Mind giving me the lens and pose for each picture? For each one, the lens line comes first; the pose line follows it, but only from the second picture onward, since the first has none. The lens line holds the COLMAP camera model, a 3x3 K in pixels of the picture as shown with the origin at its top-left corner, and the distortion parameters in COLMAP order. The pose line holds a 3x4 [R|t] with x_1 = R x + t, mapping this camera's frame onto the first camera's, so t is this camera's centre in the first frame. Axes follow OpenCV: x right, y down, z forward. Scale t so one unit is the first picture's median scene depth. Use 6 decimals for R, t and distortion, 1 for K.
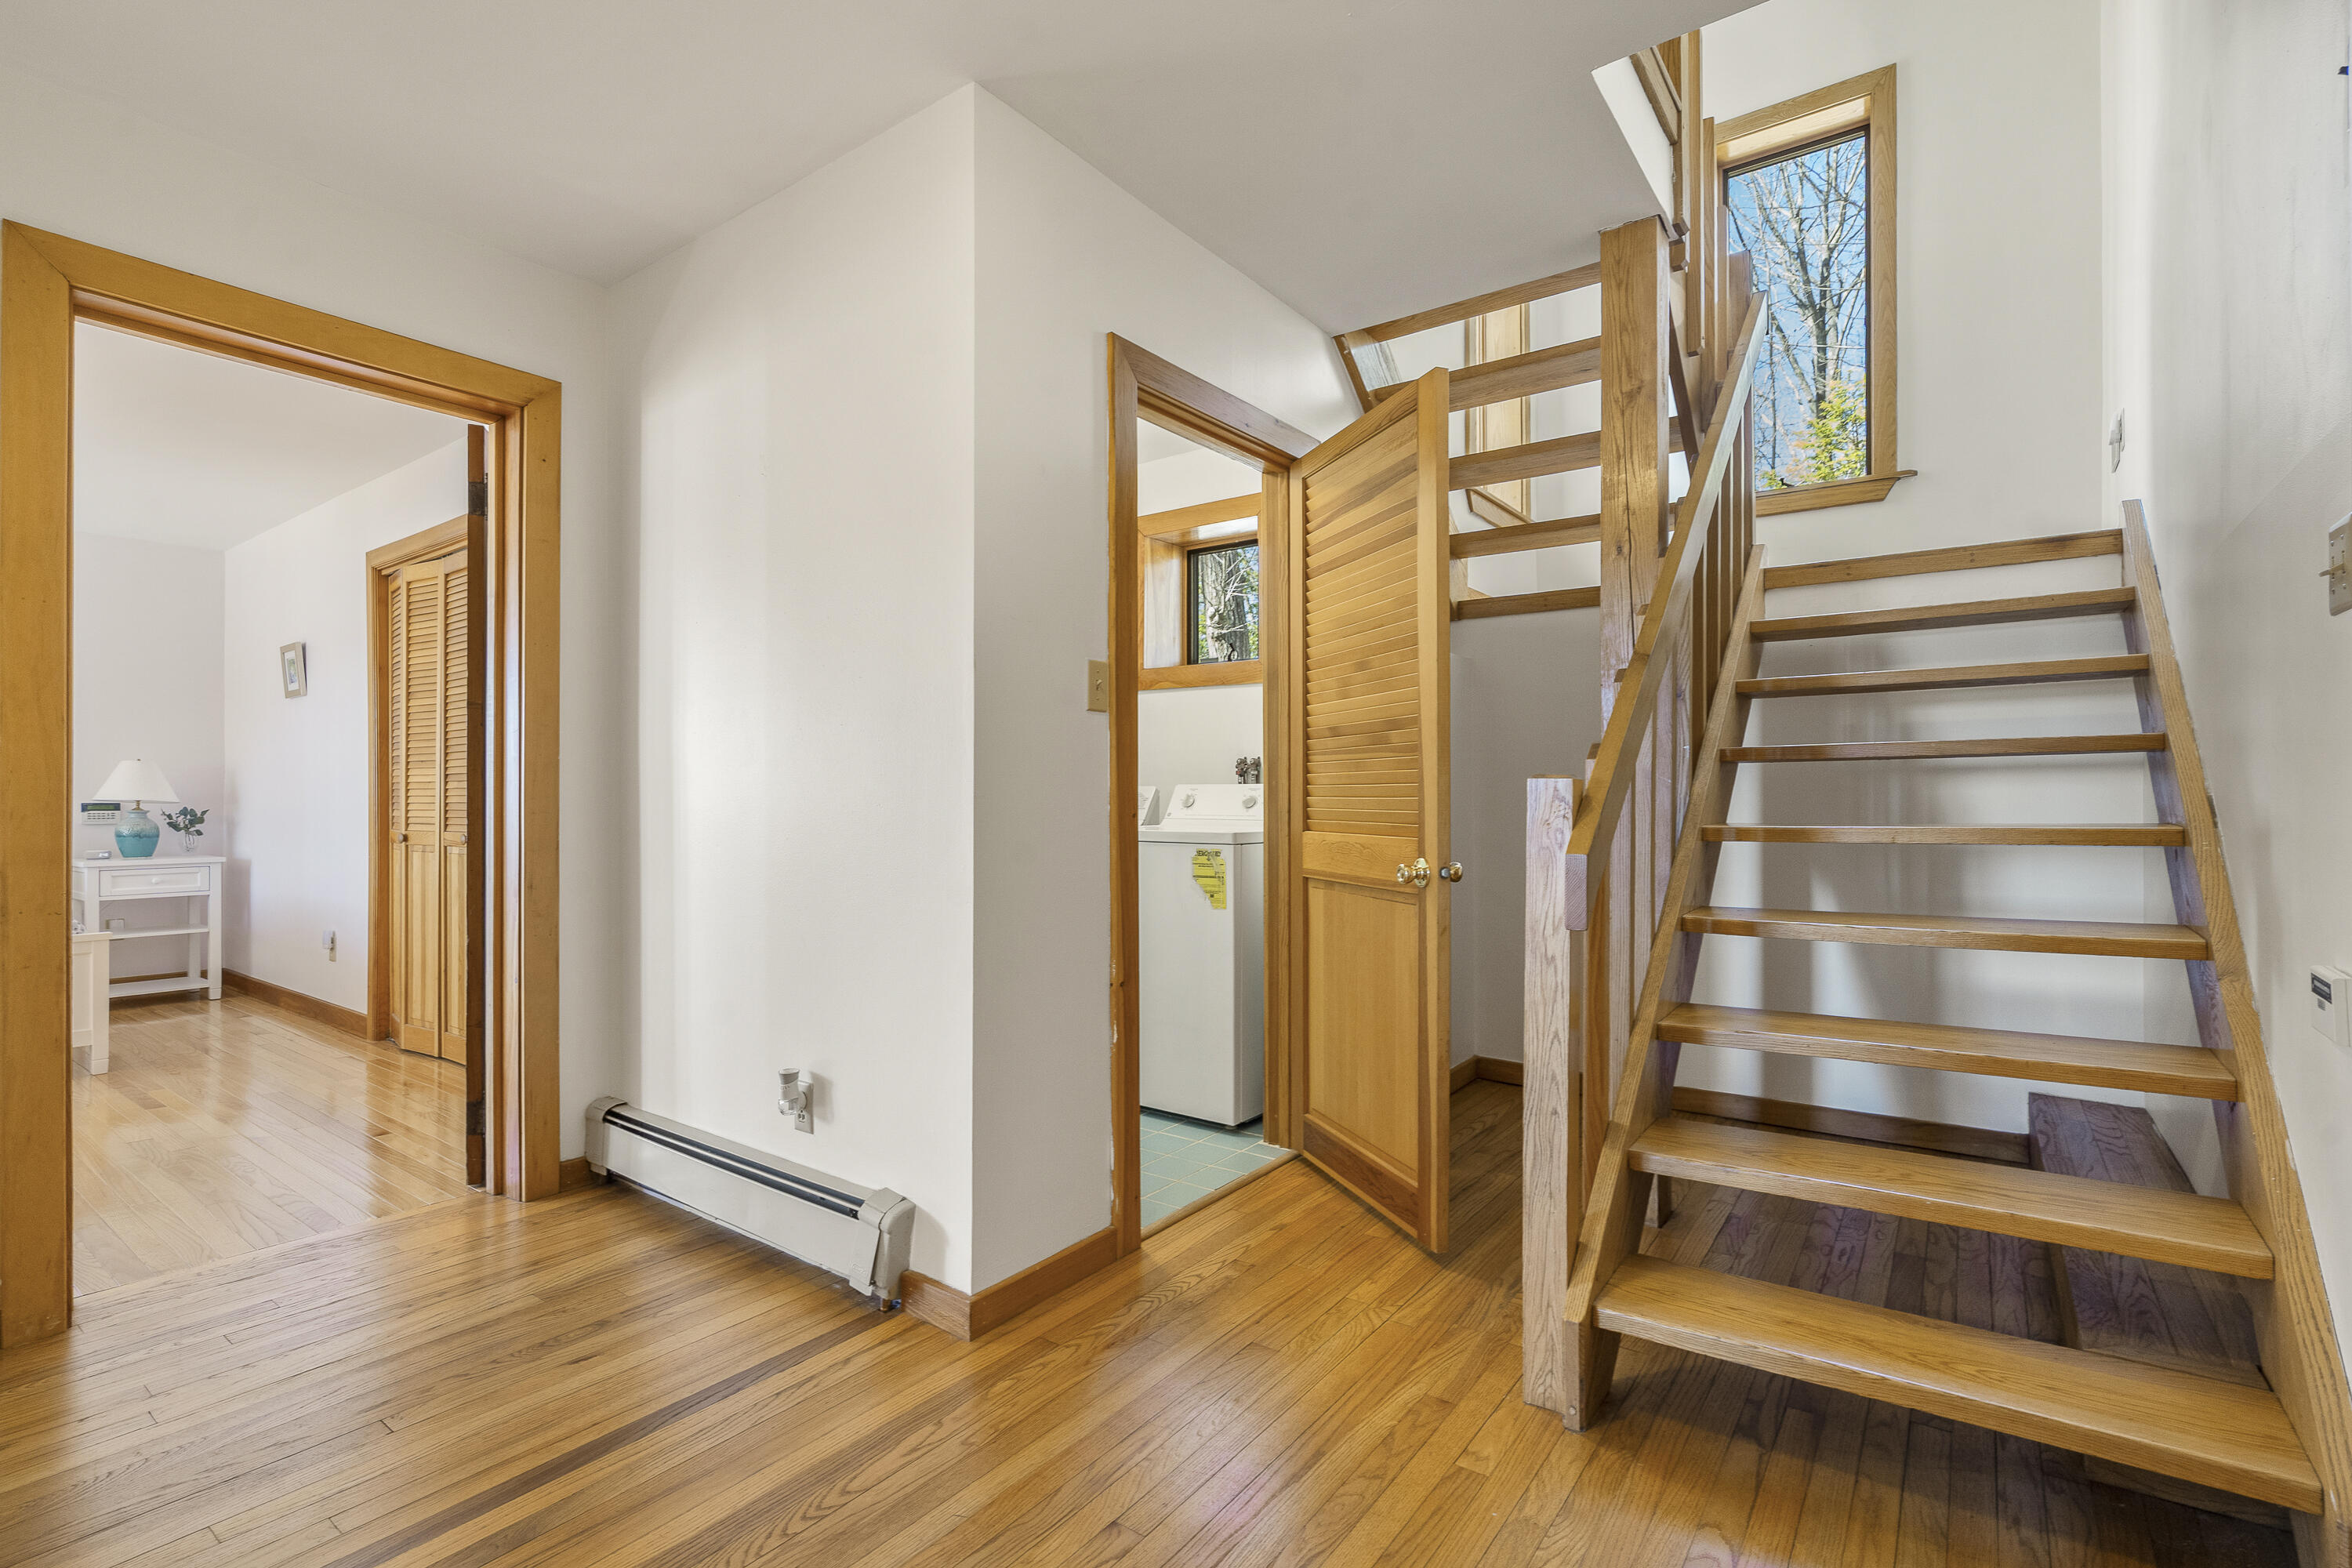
lens RADIAL K [[1092.2, 0, 1176.0], [0, 1092.2, 784.0], [0, 0, 1]] dist [0.000250, 0.000233]
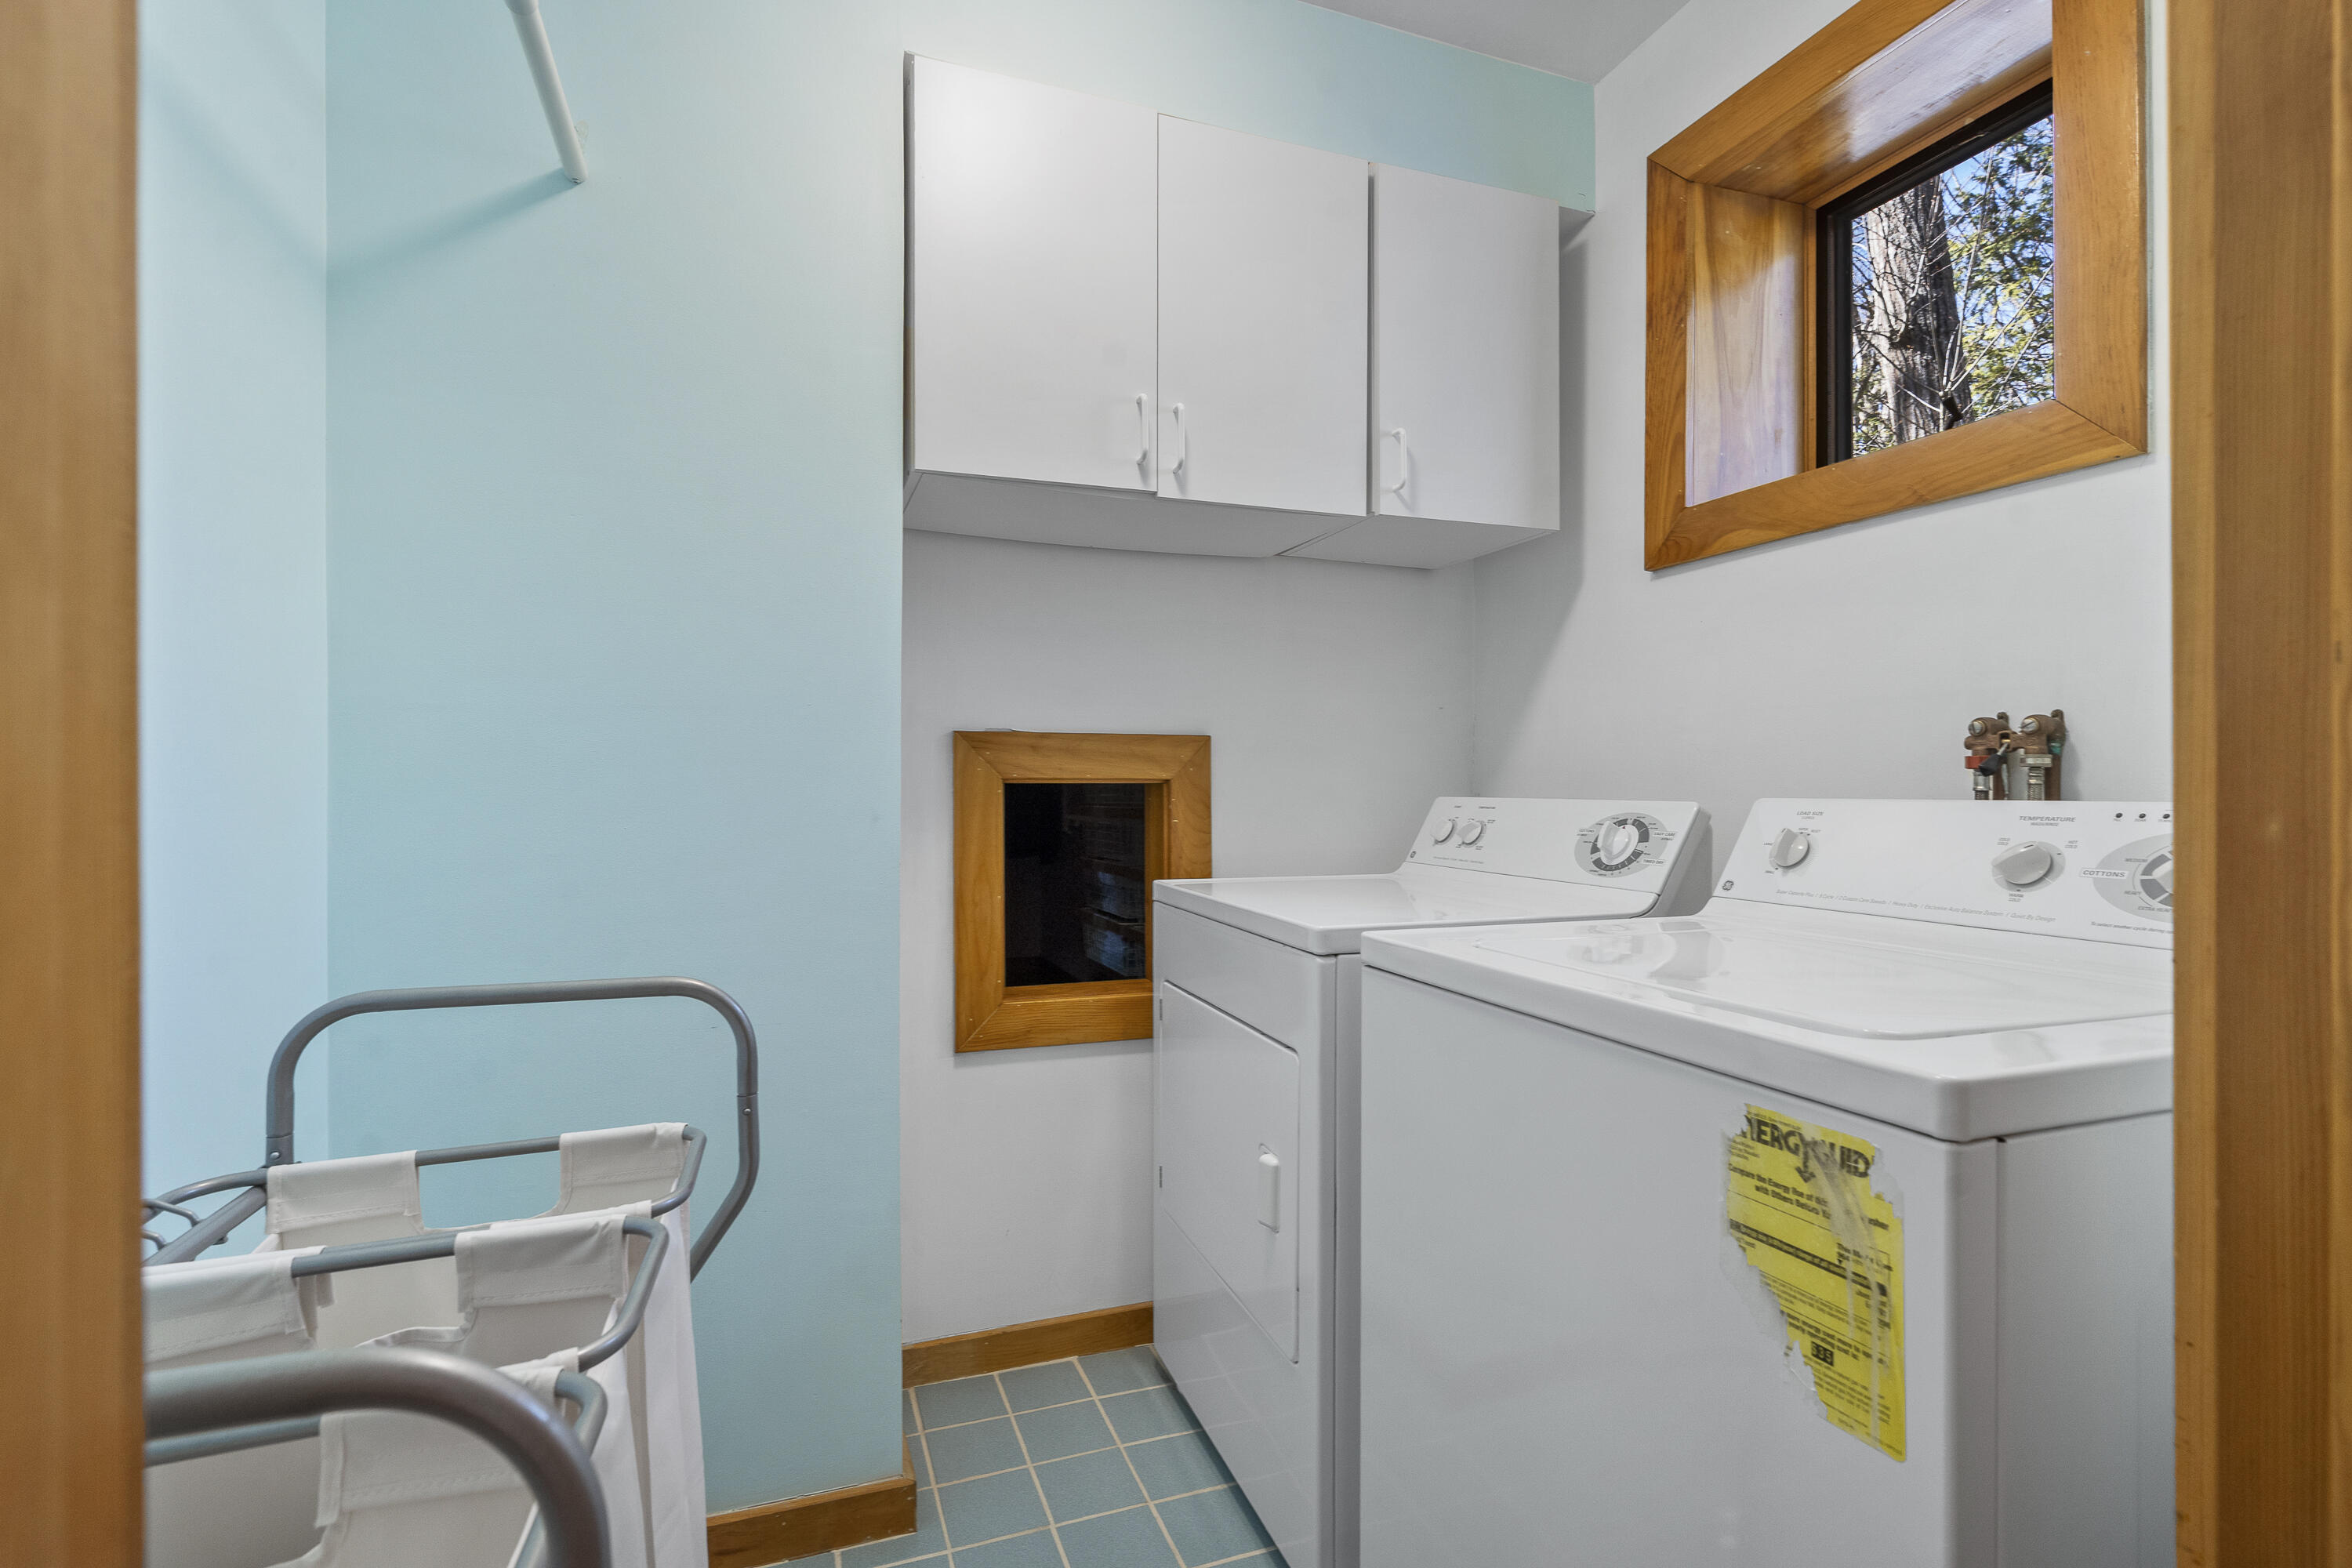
lens RADIAL K [[1077.3, 0, 1176.0], [0, 1077.3, 784.0], [0, 0, 1]] dist [-0.002989, 0.000630]
pose [[0.838216, 0.000985, -0.545337, 0.034334], [0.002417, 0.999982, 0.005521, -0.006815], [0.545332, -0.005946, 0.838199, 0.634286]]
